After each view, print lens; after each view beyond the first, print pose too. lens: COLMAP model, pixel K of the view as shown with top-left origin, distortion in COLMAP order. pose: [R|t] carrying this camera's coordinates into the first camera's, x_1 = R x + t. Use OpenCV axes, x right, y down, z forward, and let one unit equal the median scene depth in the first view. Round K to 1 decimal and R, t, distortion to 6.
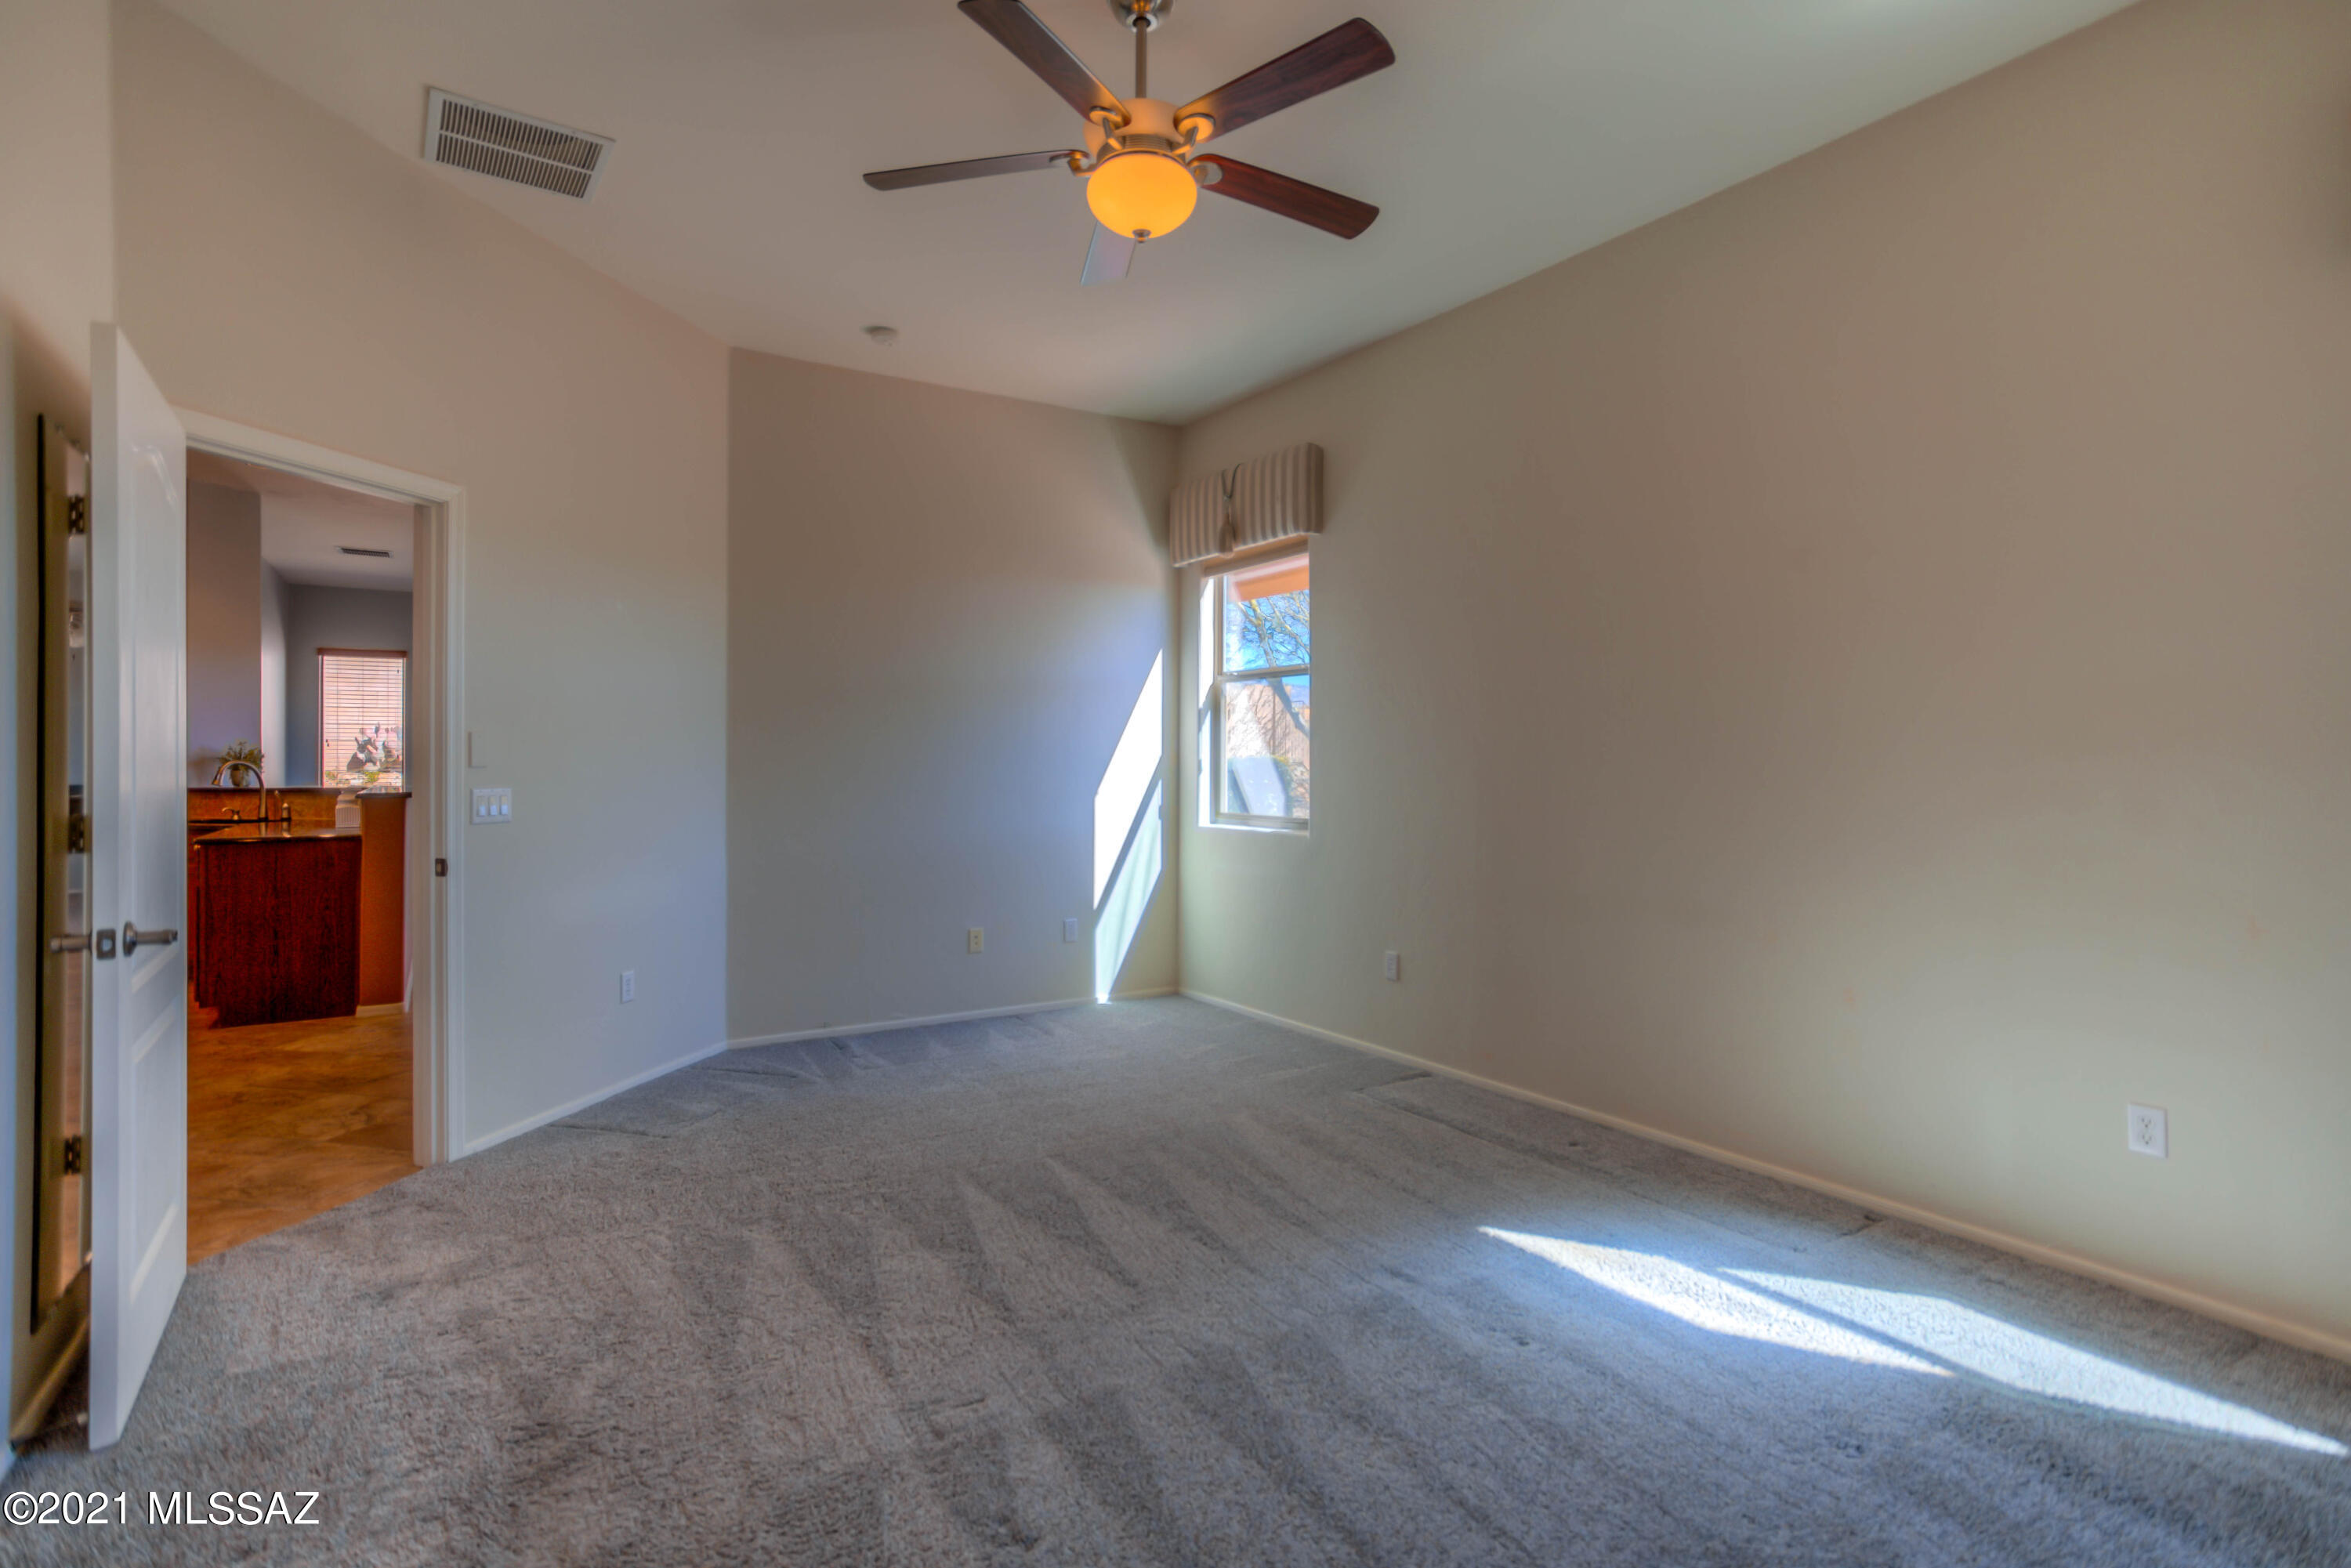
lens RADIAL K [[1140.0, 0, 1175.5], [0, 1140.0, 784.0], [0, 0, 1]] dist [-0.002562, 0.000366]
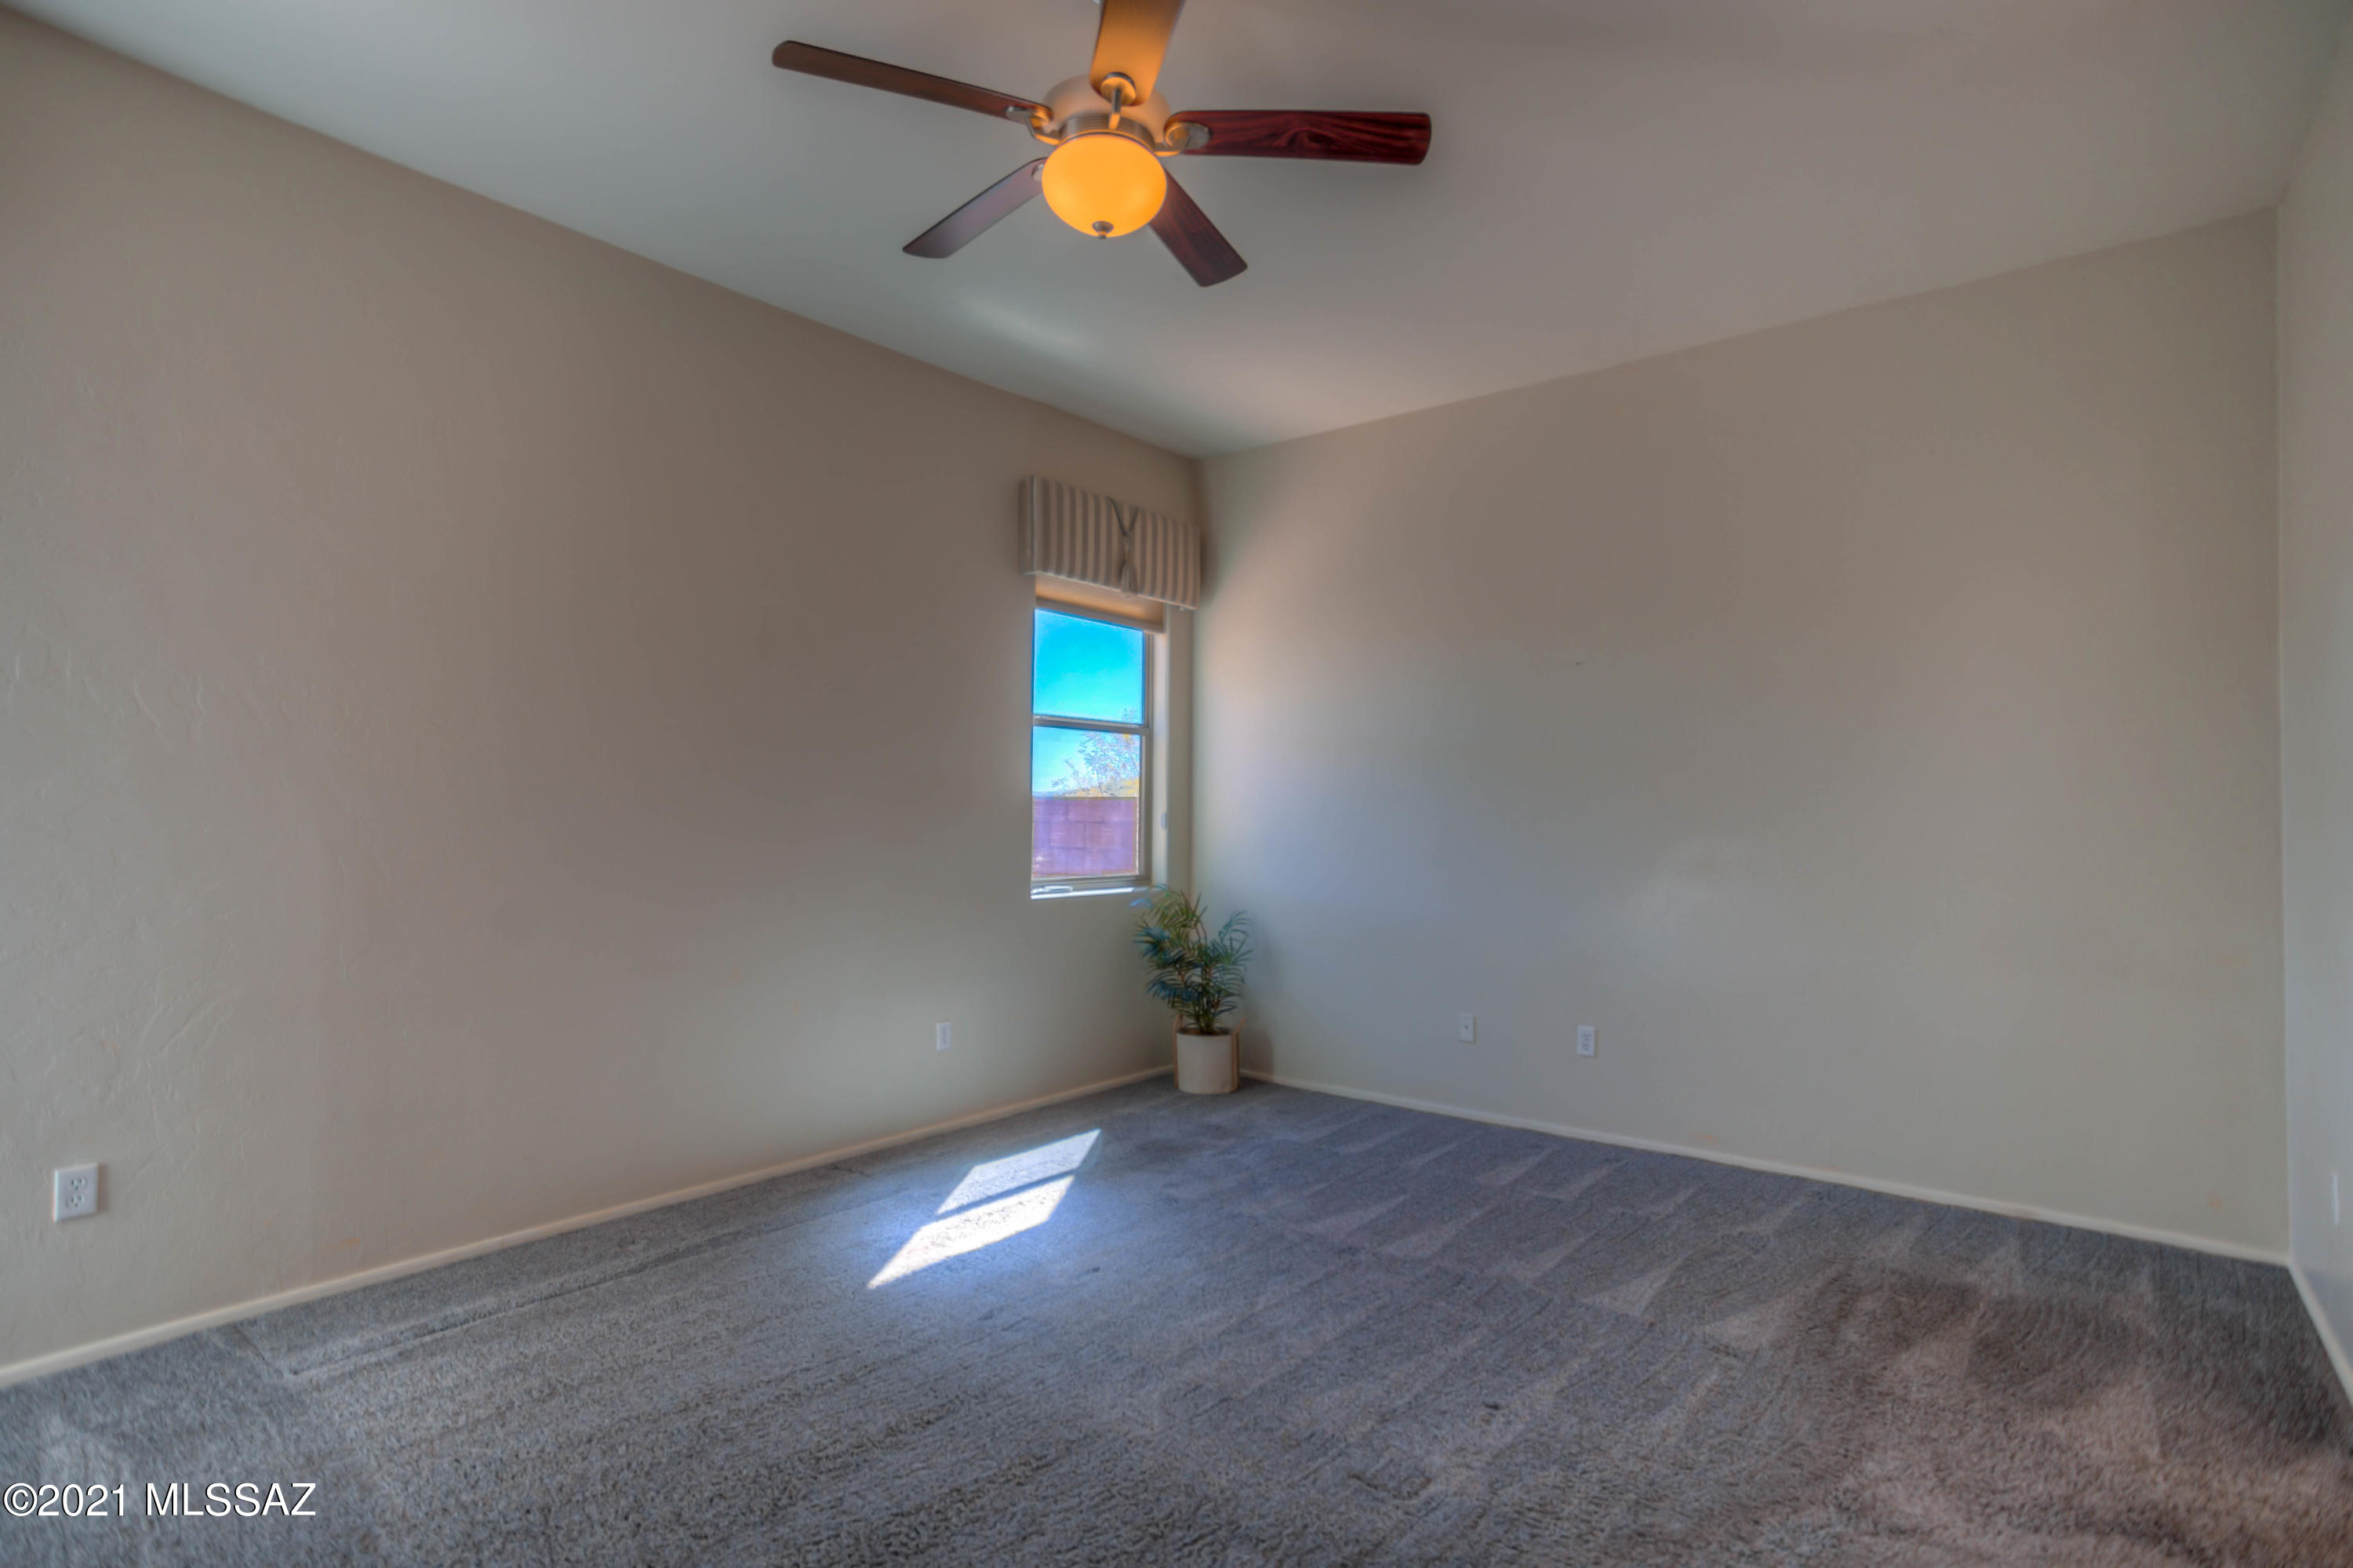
lens RADIAL K [[1223.3, 0, 1176.5], [0, 1223.3, 784.0], [0, 0, 1]] dist [-0.033785, 0.001650]
pose [[-0.314413, 0.016829, 0.949137, -0.655497], [0.025332, 0.999636, -0.009333, -0.018233], [-0.948948, 0.021109, -0.314724, 0.873507]]
